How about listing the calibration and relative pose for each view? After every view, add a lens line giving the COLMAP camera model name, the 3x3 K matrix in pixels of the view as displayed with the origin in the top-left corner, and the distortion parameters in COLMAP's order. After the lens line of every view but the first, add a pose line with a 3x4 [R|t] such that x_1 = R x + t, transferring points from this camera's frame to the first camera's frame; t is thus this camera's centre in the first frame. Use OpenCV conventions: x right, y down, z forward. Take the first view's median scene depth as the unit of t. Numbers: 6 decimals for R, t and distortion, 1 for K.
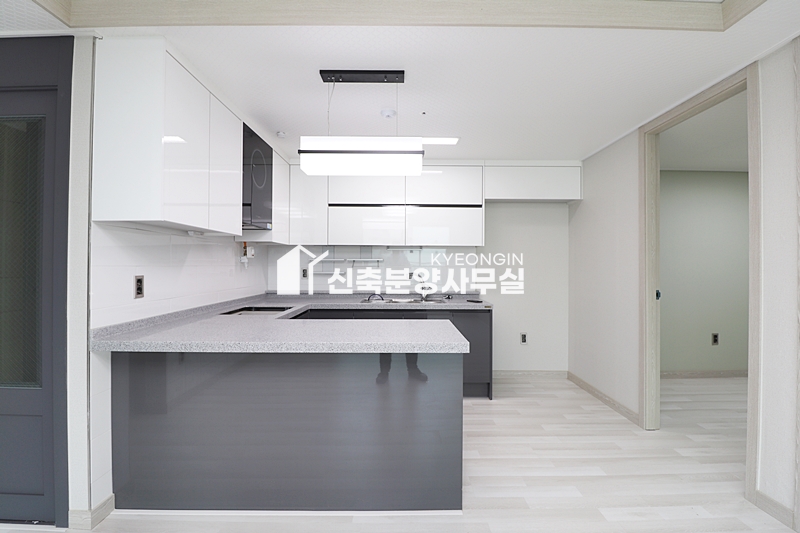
lens RADIAL K [[368.8, 0, 403.5], [0, 368.8, 261.7], [0, 0, 1]] dist [-0.003912, -0.010176]
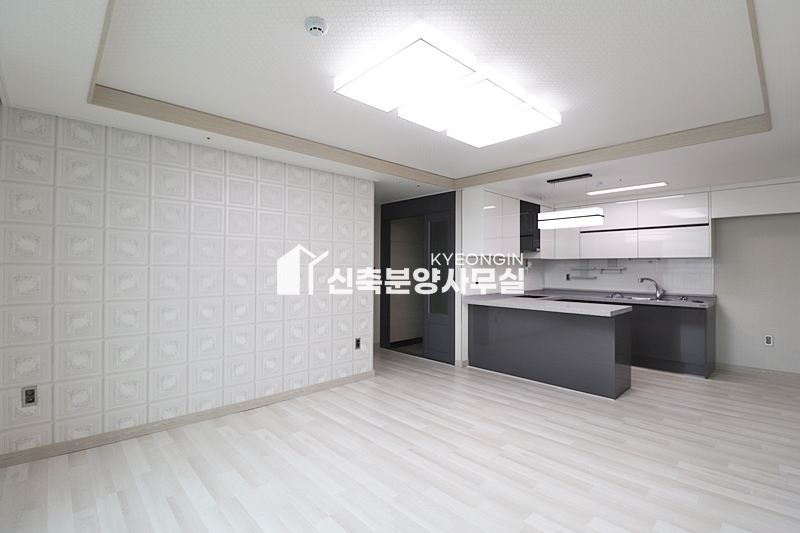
lens RADIAL K [[368.8, 0, 404.5], [0, 368.8, 264.3], [0, 0, 1]] dist [-0.003912, -0.010176]
pose [[0.684664, -0.009474, -0.728798, 0.524276], [0.005329, 0.999954, -0.007993, -0.019442], [0.728840, 0.001589, 0.684683, -0.729169]]
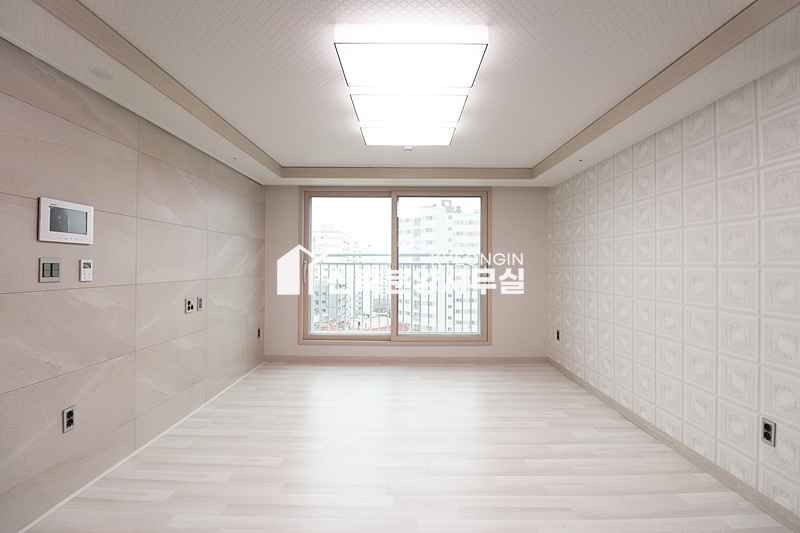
lens RADIAL K [[368.8, 0, 405.9], [0, 368.8, 260.9], [0, 0, 1]] dist [-0.003912, -0.010176]
pose [[-0.999954, -0.008985, 0.003446, 0.001074], [-0.009058, 0.999722, -0.021775, -0.010445], [-0.003250, -0.021805, -0.999757, 0.778341]]
